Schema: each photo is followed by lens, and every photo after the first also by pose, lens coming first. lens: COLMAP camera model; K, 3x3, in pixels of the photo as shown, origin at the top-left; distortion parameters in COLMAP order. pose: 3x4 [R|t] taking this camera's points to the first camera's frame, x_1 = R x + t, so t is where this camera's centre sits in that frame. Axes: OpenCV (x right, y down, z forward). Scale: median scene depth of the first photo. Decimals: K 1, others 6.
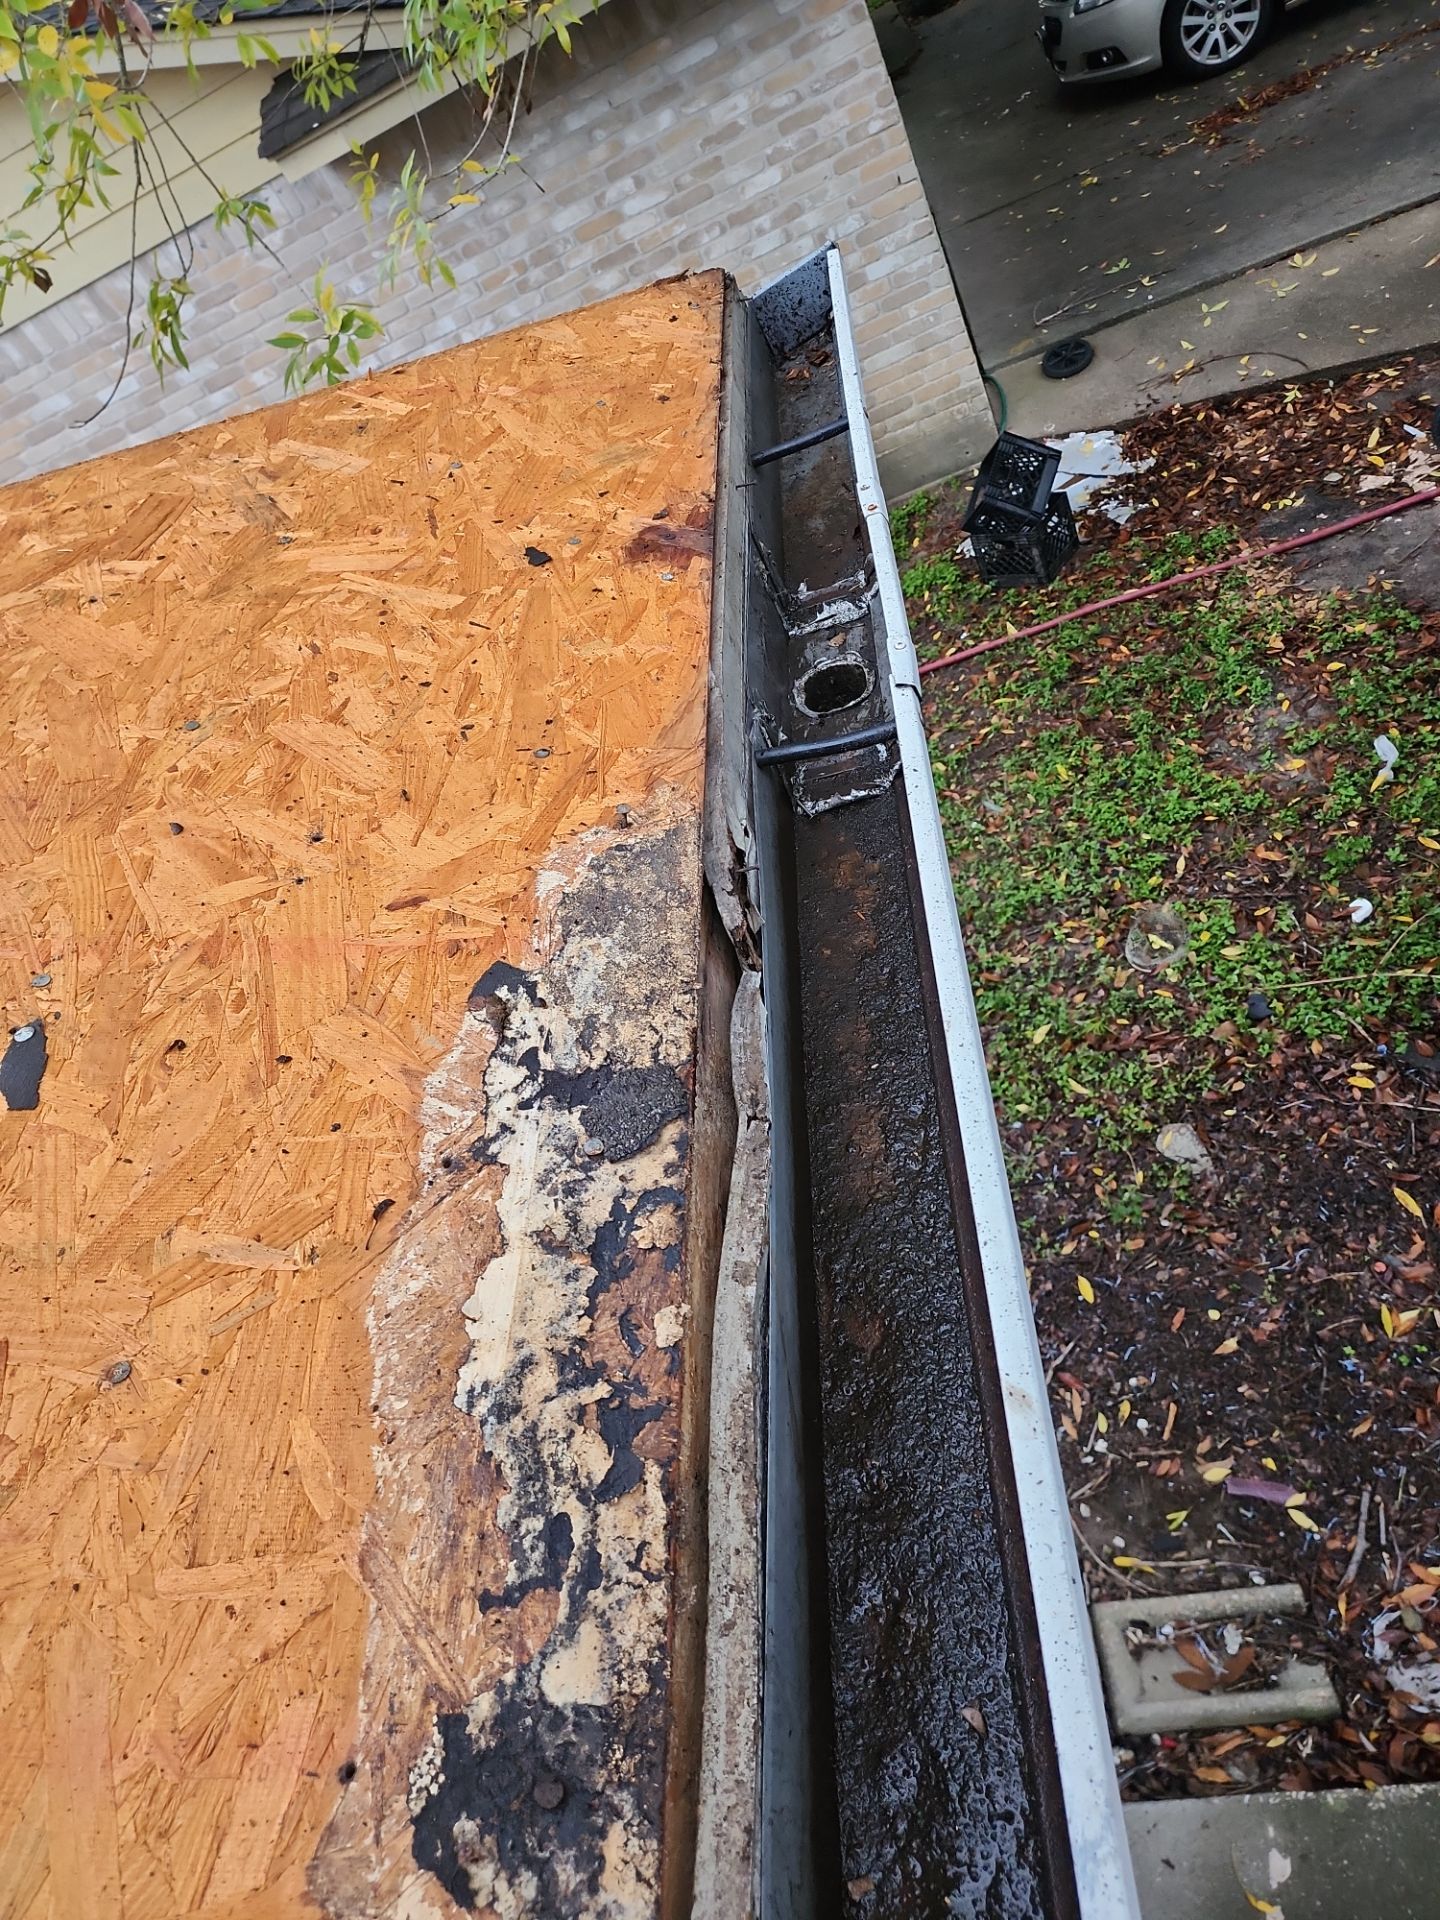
lens RADIAL K [[1279.8, 0, 728.0], [0, 1279.8, 949.7], [0, 0, 1]] dist [0.071142, -0.068978]
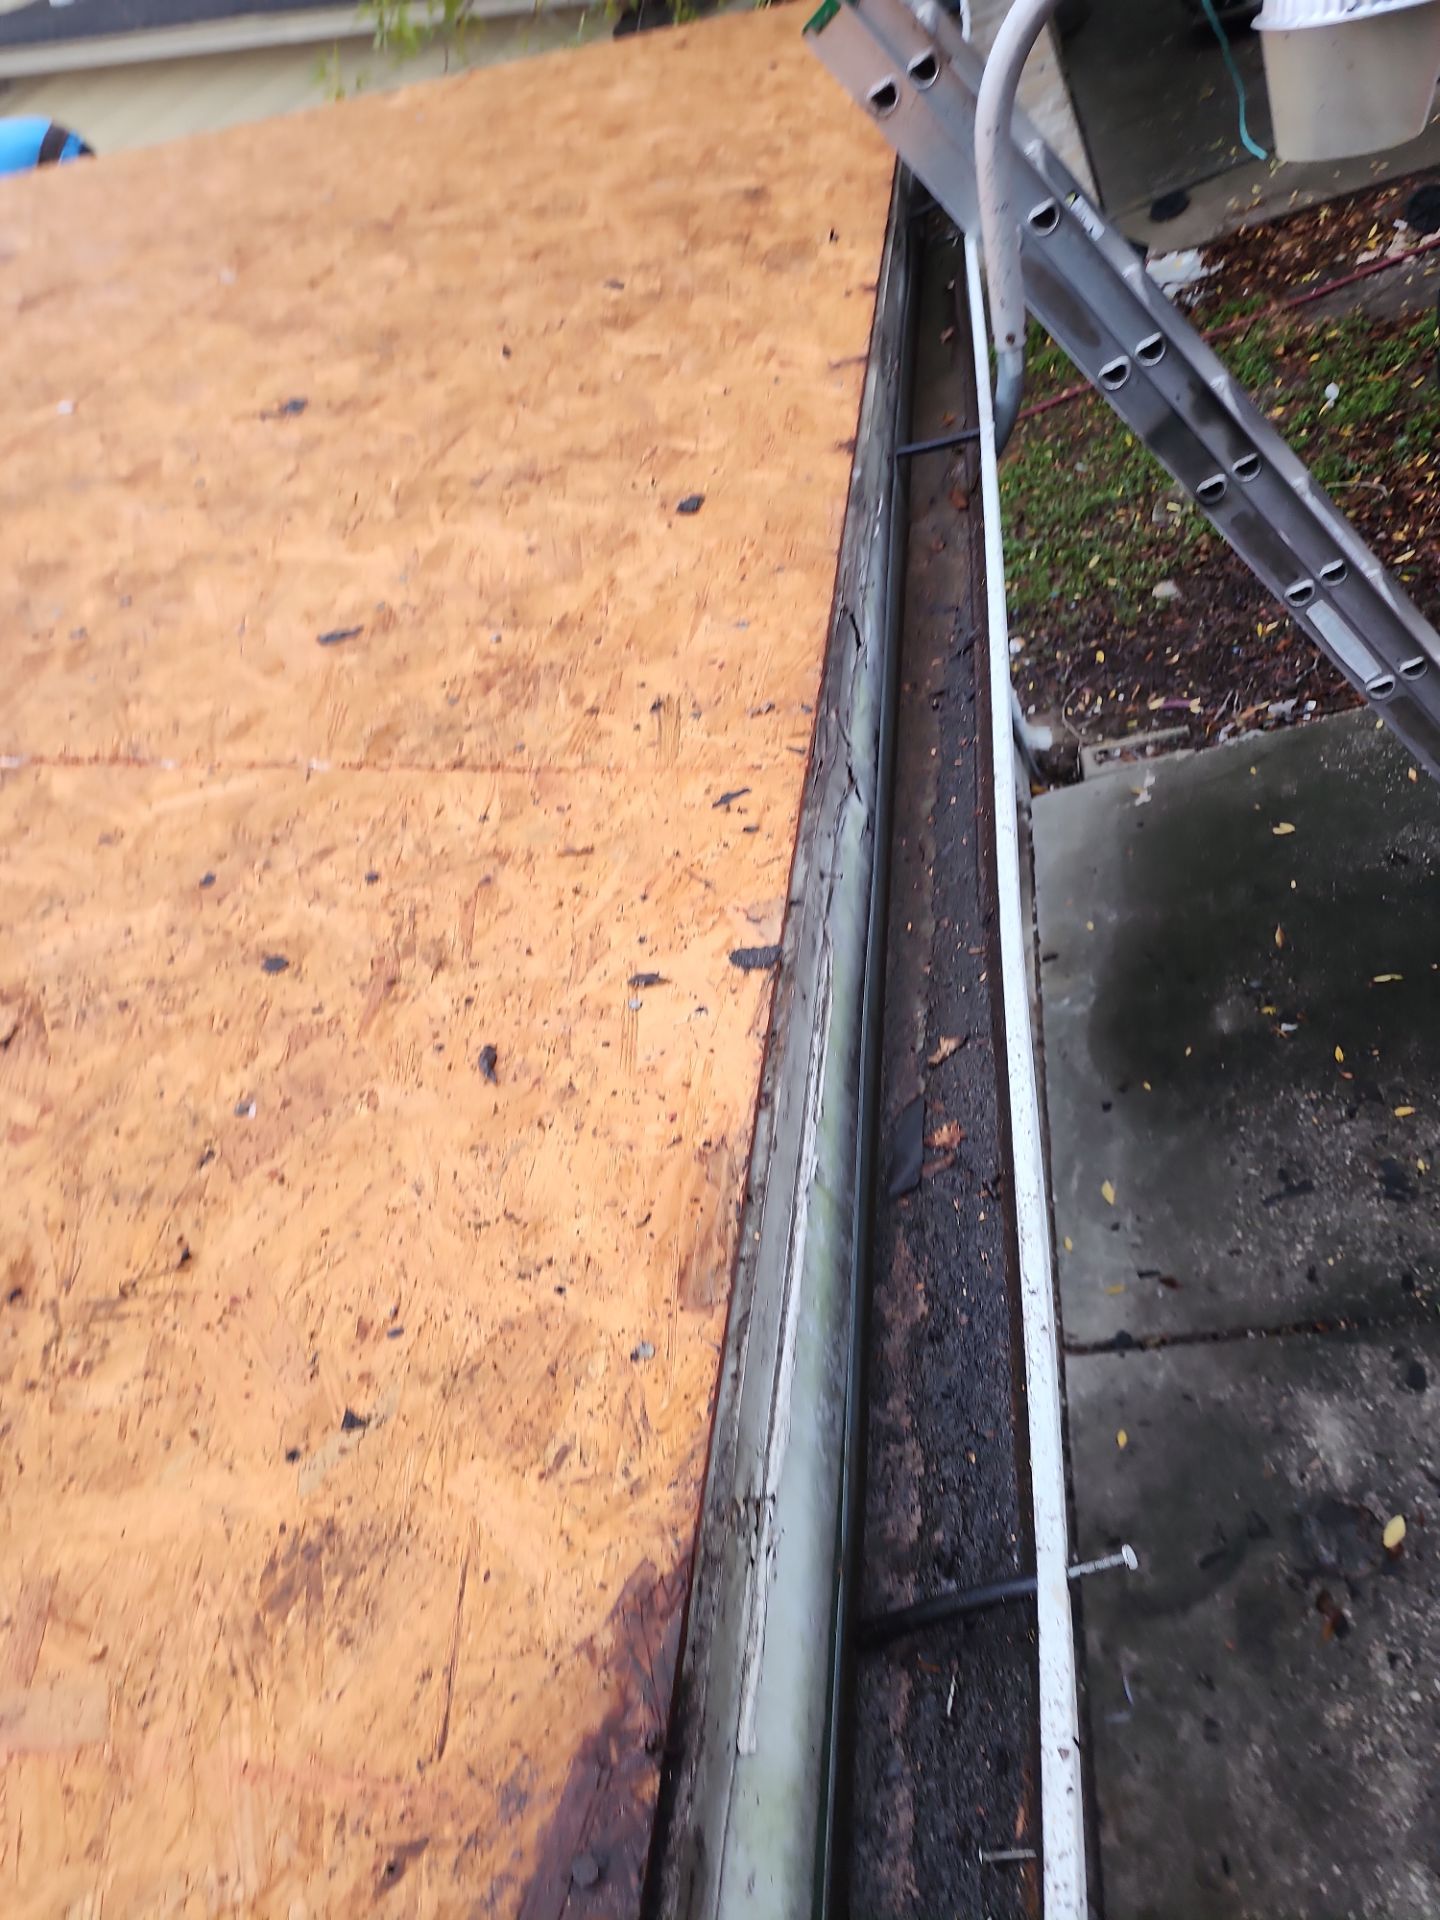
lens RADIAL K [[1279.8, 0, 728.0], [0, 1279.8, 949.7], [0, 0, 1]] dist [0.071142, -0.068978]
pose [[0.992122, 0.045797, -0.116604, 0.002887], [-0.046663, 0.998900, -0.004708, 1.474212], [0.116260, 0.010112, 0.993167, -1.663992]]
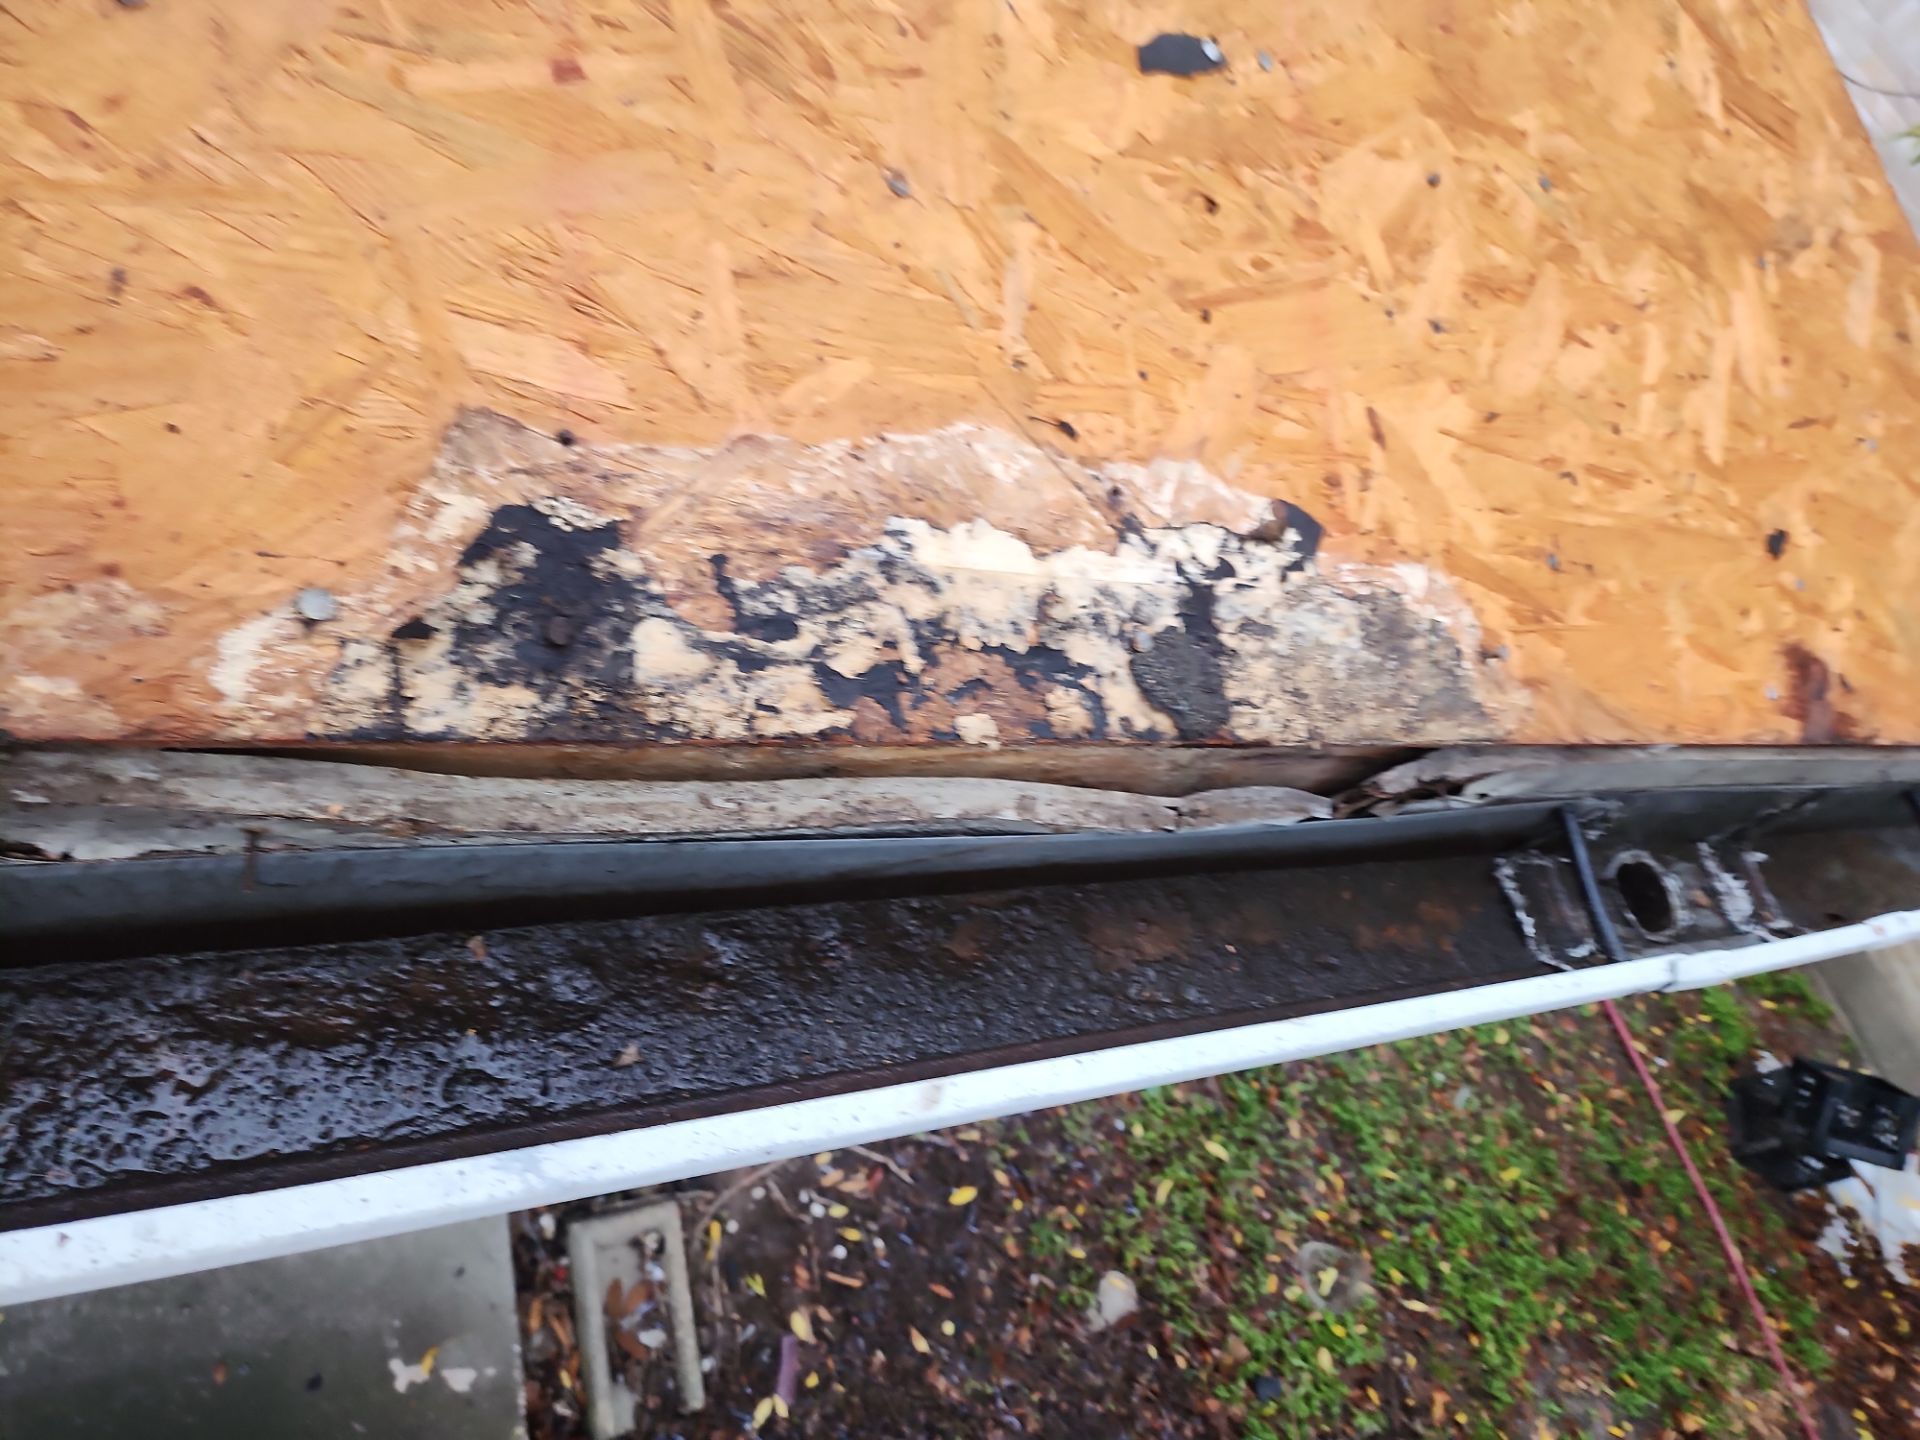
lens RADIAL K [[1279.8, 0, 954.7], [0, 1279.8, 752.6], [0, 0, 1]] dist [0.071142, -0.068978]
pose [[0.062990, 0.995391, -0.072308, 0.021178], [-0.972241, 0.077561, 0.220754, 0.051821], [0.225345, 0.056396, 0.972645, 0.034661]]
